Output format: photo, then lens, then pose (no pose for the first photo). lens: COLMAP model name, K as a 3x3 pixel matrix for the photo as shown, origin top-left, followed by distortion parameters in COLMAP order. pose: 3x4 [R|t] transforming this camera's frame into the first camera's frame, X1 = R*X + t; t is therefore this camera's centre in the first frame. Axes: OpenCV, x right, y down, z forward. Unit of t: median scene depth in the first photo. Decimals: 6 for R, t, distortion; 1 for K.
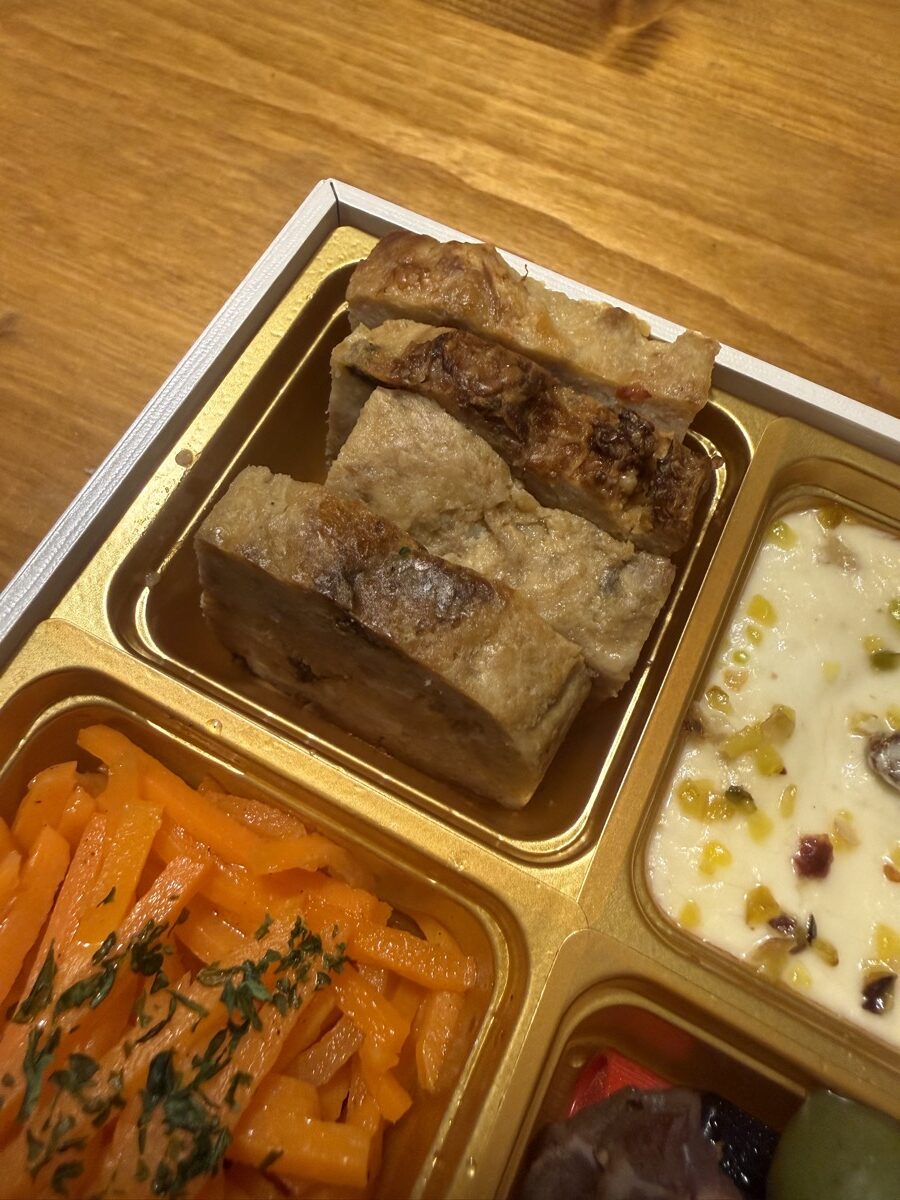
lens RADIAL K [[854.4, 0, 461.1], [0, 854.4, 532.7], [0, 0, 1]] dist [-0.000209, -0.013188]
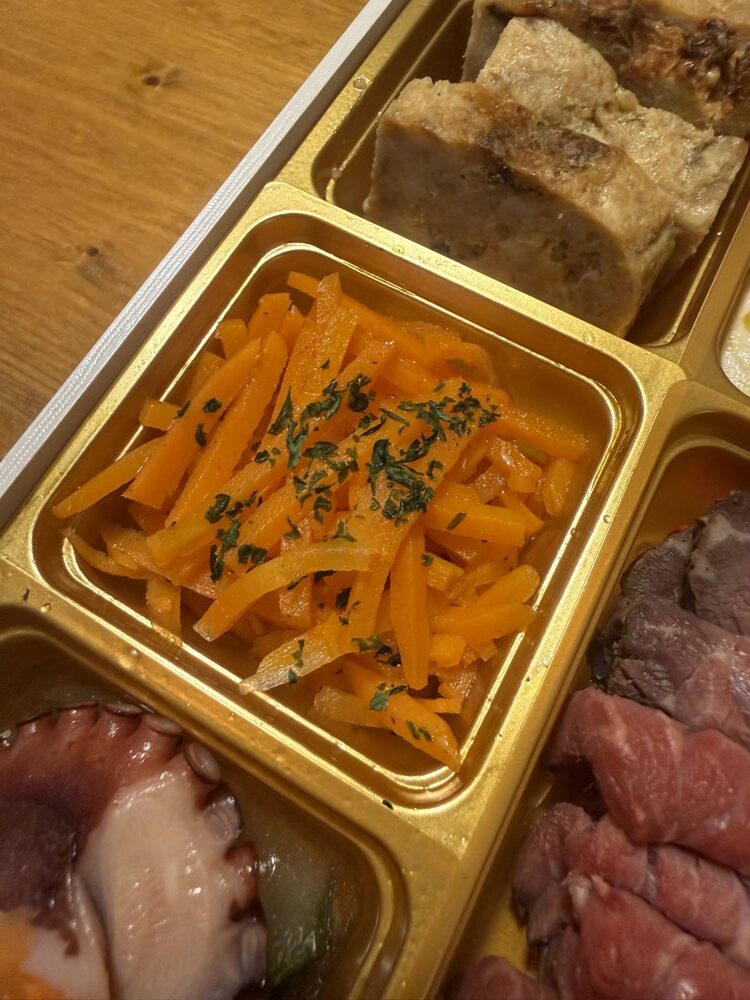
lens RADIAL K [[712.0, 0, 384.0], [0, 712.0, 452.3], [0, 0, 1]] dist [-0.000209, -0.013188]
pose [[0.997854, 0.019533, -0.062489, -0.131501], [-0.017106, 0.999088, 0.039132, 0.276980], [0.063197, -0.037980, 0.997278, -0.079351]]
